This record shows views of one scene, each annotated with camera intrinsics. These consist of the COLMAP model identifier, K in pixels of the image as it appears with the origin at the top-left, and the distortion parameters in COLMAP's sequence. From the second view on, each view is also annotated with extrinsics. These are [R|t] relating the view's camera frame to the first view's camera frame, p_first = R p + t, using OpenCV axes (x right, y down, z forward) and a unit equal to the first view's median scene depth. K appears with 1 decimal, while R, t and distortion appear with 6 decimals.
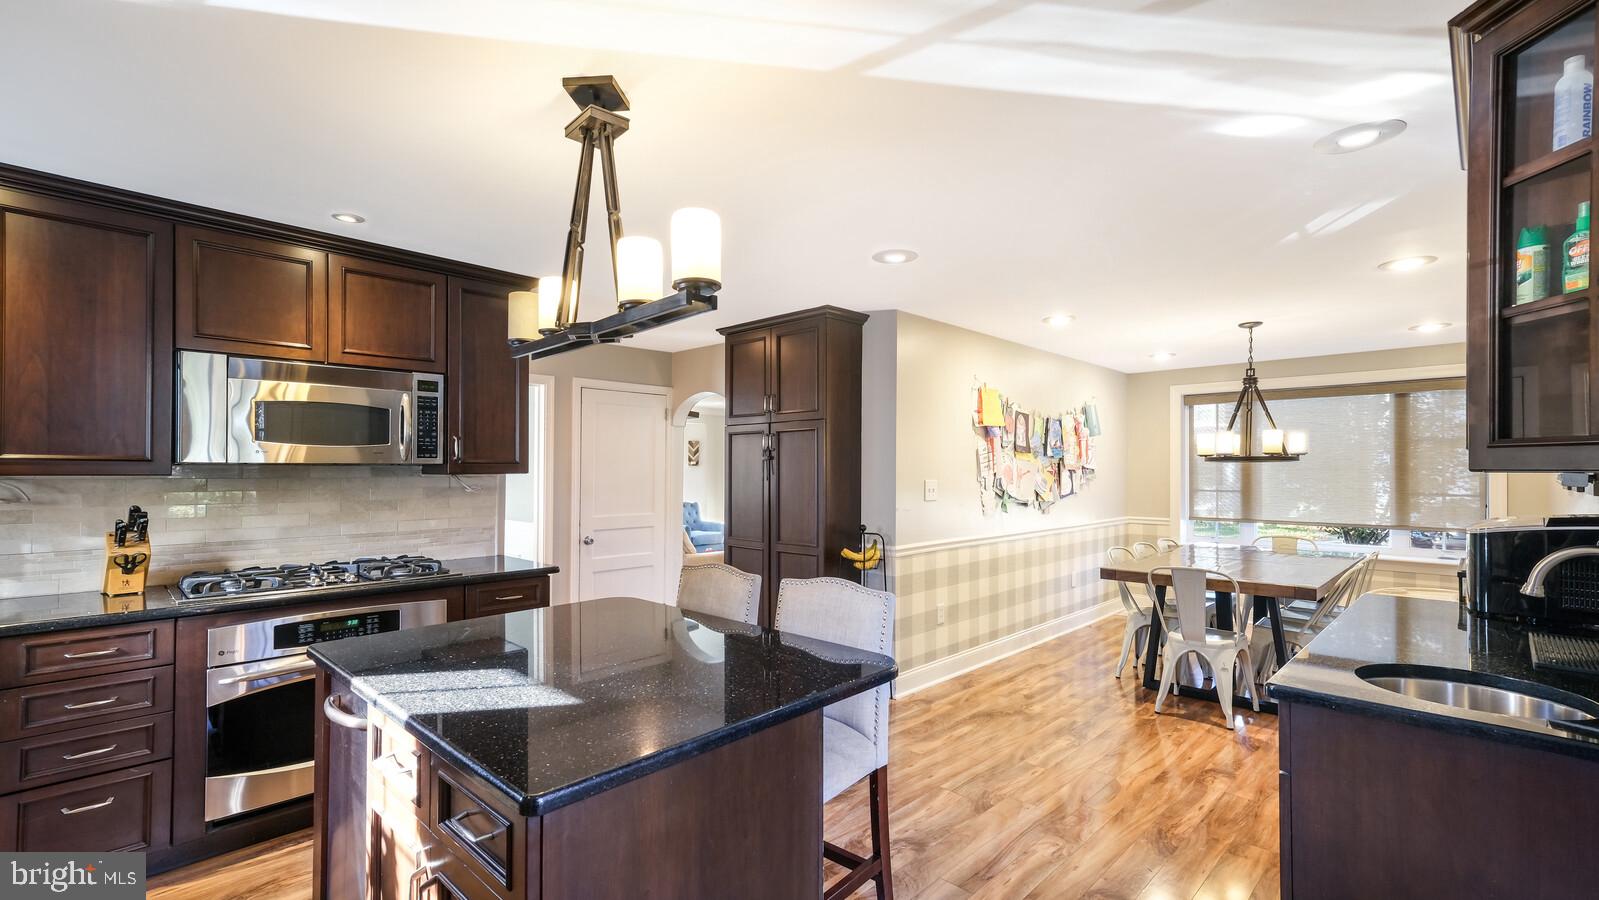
lens RADIAL K [[703.9, 0, 801.5], [0, 703.9, 474.2], [0, 0, 1]] dist [0.014977, 0.000014]
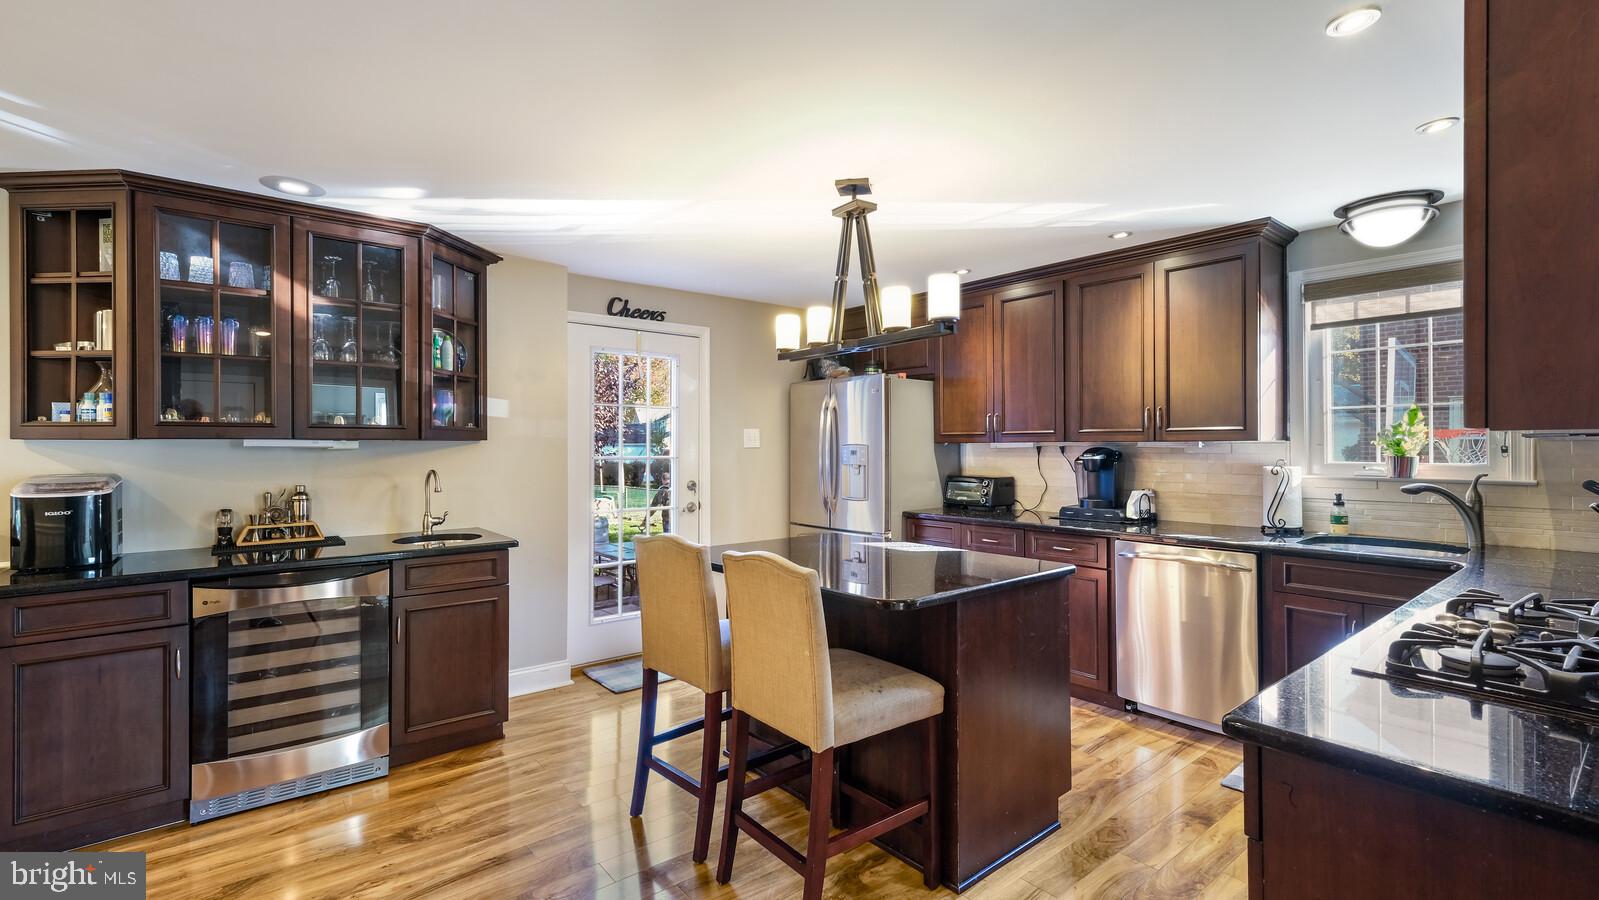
lens RADIAL K [[686.9, 0, 798.7], [0, 686.9, 438.4], [0, 0, 1]] dist [0.013910, 0.000339]
pose [[-0.993375, 0.002847, 0.114883, -0.240325], [0.001938, 0.999966, -0.008025, 0.006290], [-0.114902, -0.007749, -0.993347, 1.740161]]
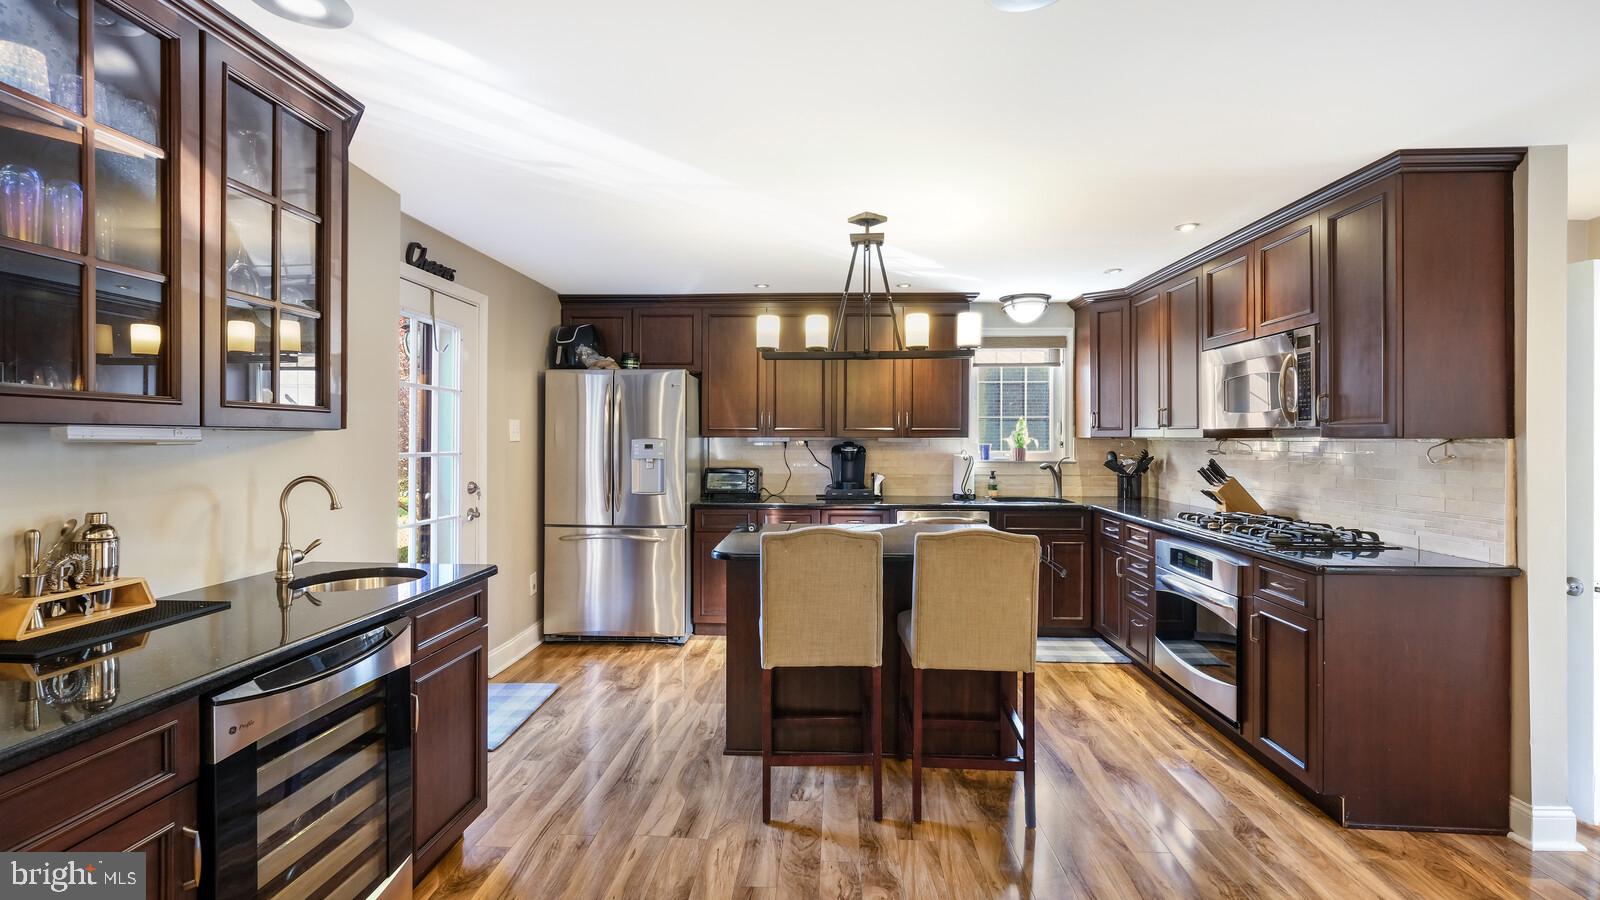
lens RADIAL K [[694.0, 0, 788.9], [0, 694.0, 429.0], [0, 0, 1]] dist [0.016721, 0.000417]
pose [[-0.767886, -0.012083, -0.640472, 0.692469], [-0.005585, 0.999910, -0.012169, 0.003737], [0.640562, -0.005767, -0.767885, 1.551523]]
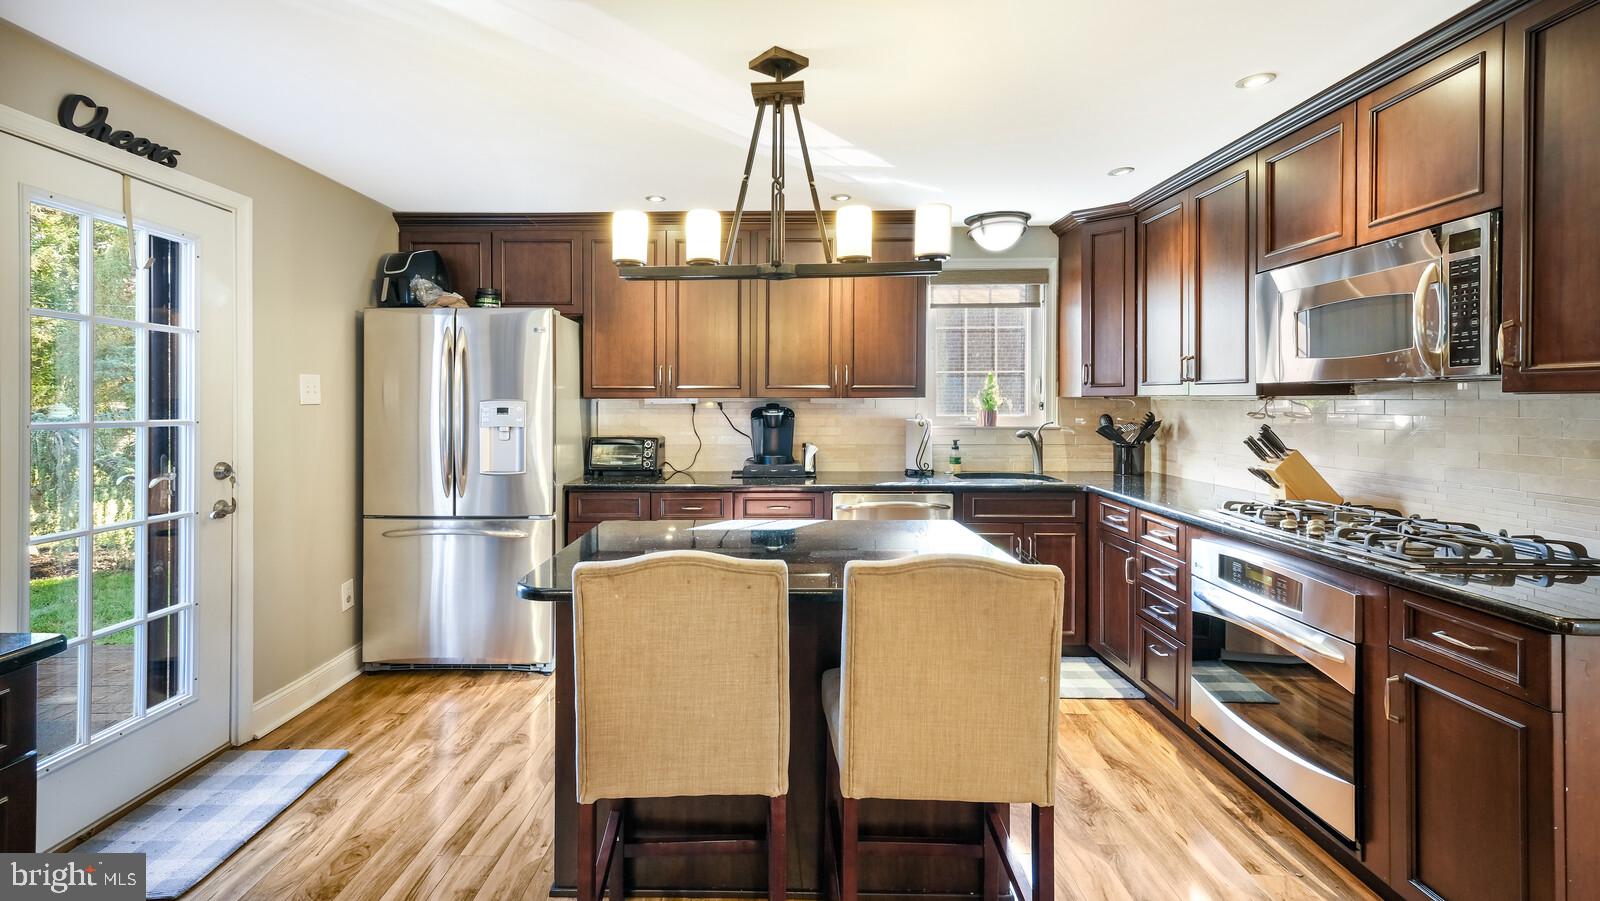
lens RADIAL K [[711.2, 0, 752.5], [0, 711.2, 401.2], [0, 0, 1]] dist [0.023073, 0.000398]
pose [[-0.752028, -0.000799, -0.659131, 0.367996], [-0.002160, 0.999997, 0.001253, 0.008169], [0.659128, 0.002366, -0.752027, 1.299922]]
